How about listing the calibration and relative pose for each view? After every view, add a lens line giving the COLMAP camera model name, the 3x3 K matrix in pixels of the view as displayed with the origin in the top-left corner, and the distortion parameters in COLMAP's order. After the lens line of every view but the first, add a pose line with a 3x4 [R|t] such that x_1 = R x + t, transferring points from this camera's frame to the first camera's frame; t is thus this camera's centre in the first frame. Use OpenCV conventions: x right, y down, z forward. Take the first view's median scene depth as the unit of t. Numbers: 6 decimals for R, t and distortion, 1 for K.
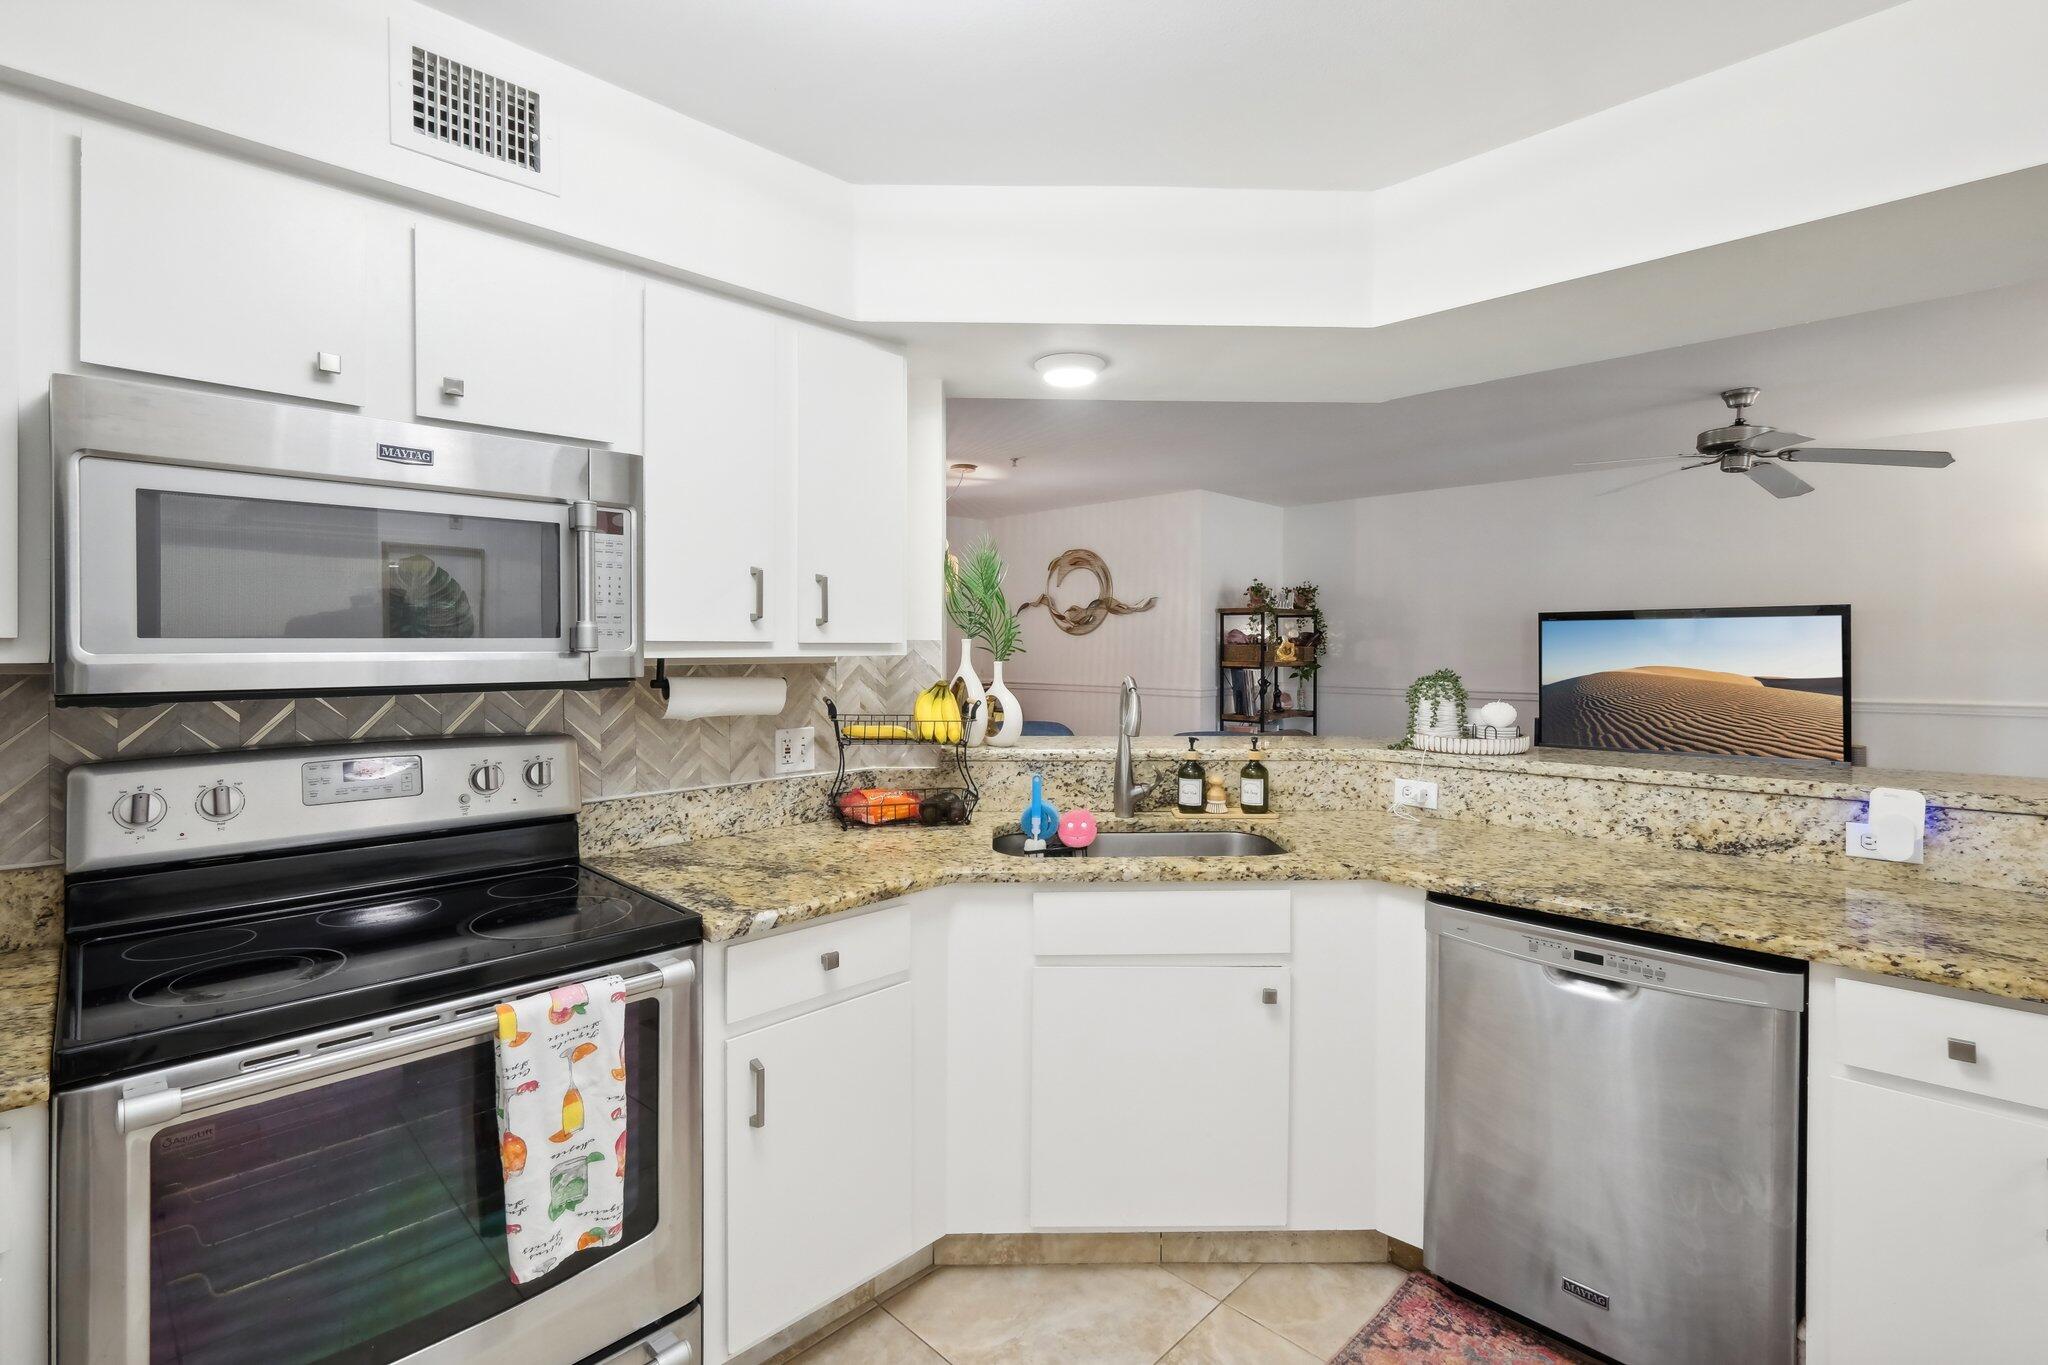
lens RADIAL K [[920.1, 0, 1022.4], [0, 920.1, 645.0], [0, 0, 1]] dist [0.000694, 0.000089]
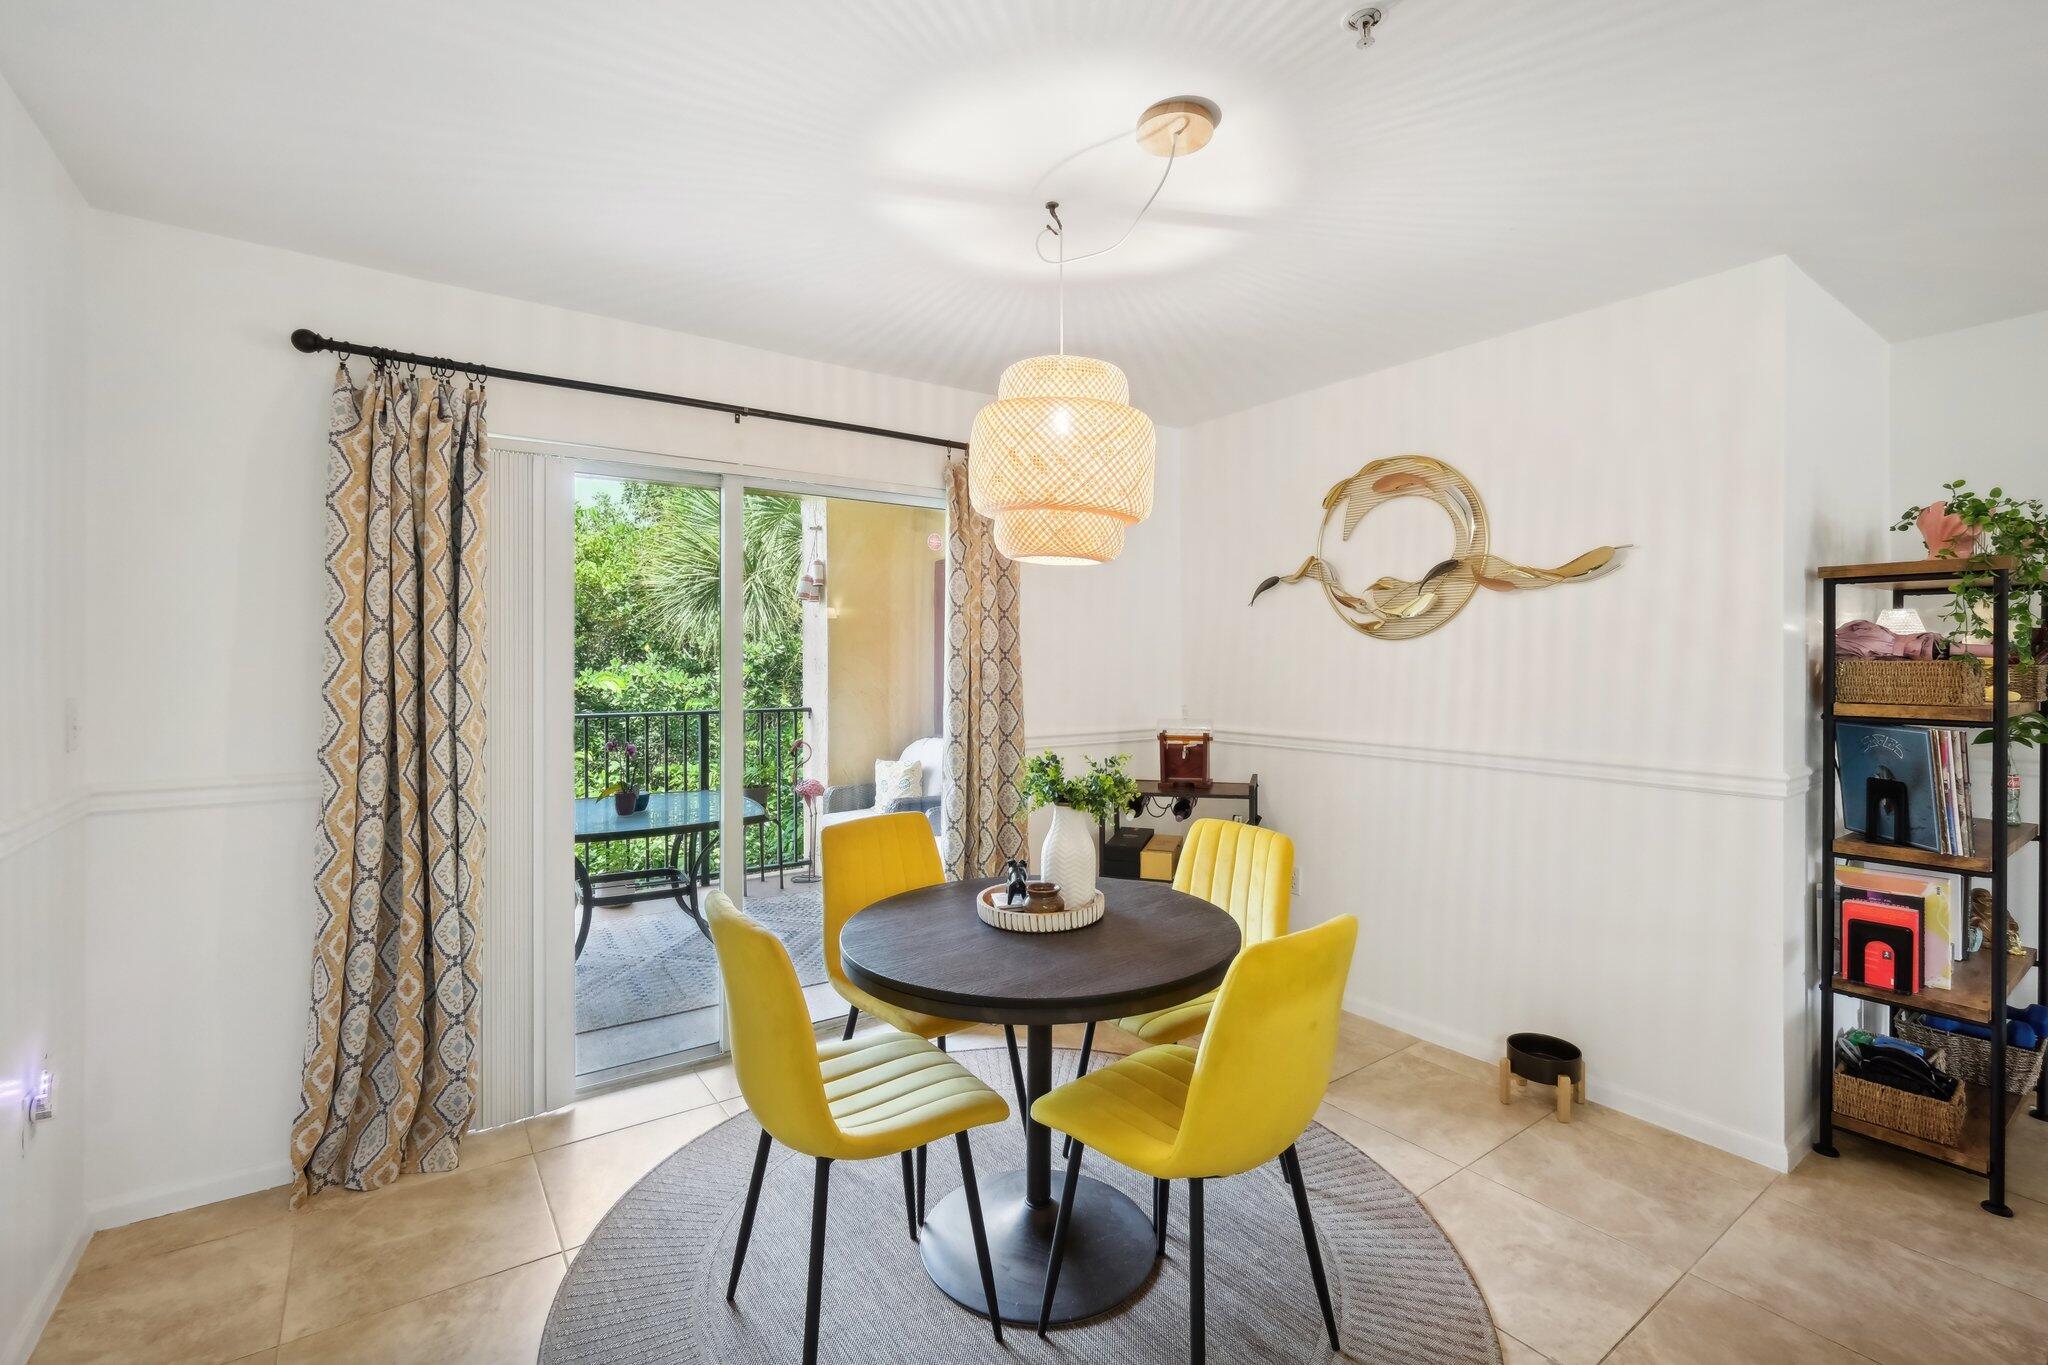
lens RADIAL K [[892.9, 0, 1024.0], [0, 892.9, 682.5], [0, 0, 1]] dist [0.001077, 0.000169]
pose [[0.985890, -0.002106, -0.167382, -0.051707], [0.007705, 0.999432, 0.032804, -0.005233], [0.167218, -0.033631, 0.985346, 0.528265]]
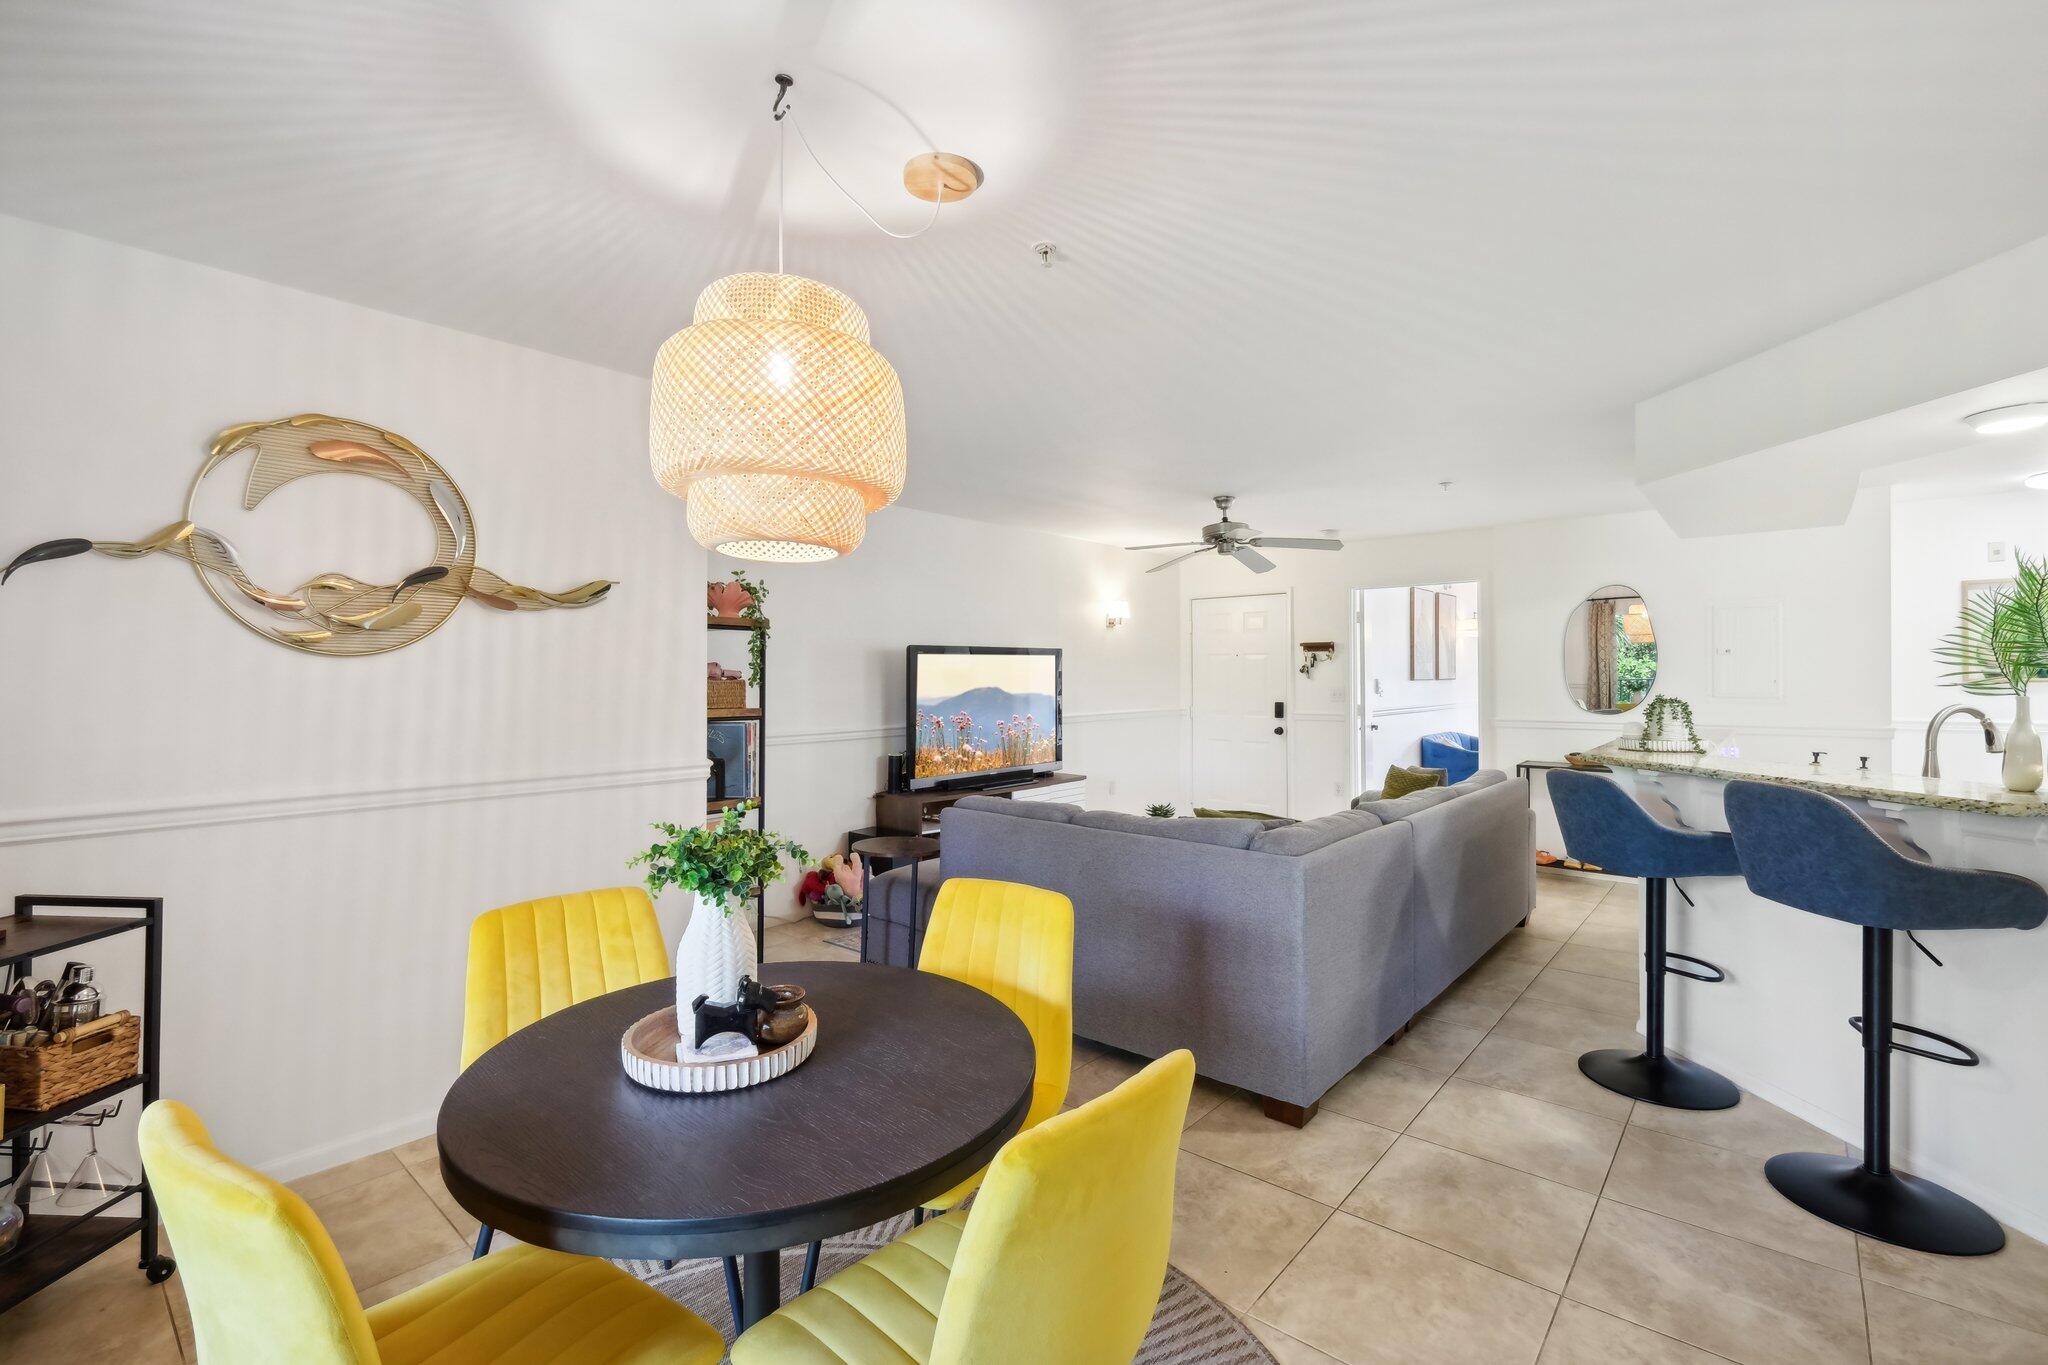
lens RADIAL K [[892.9, 0, 1024.0], [0, 892.9, 682.5], [0, 0, 1]] dist [0.001077, 0.000169]
pose [[-0.076834, -0.007114, 0.997019, -0.316323], [0.005898, 0.999954, 0.007590, -0.001492], [-0.997026, 0.006464, -0.076789, 0.777816]]
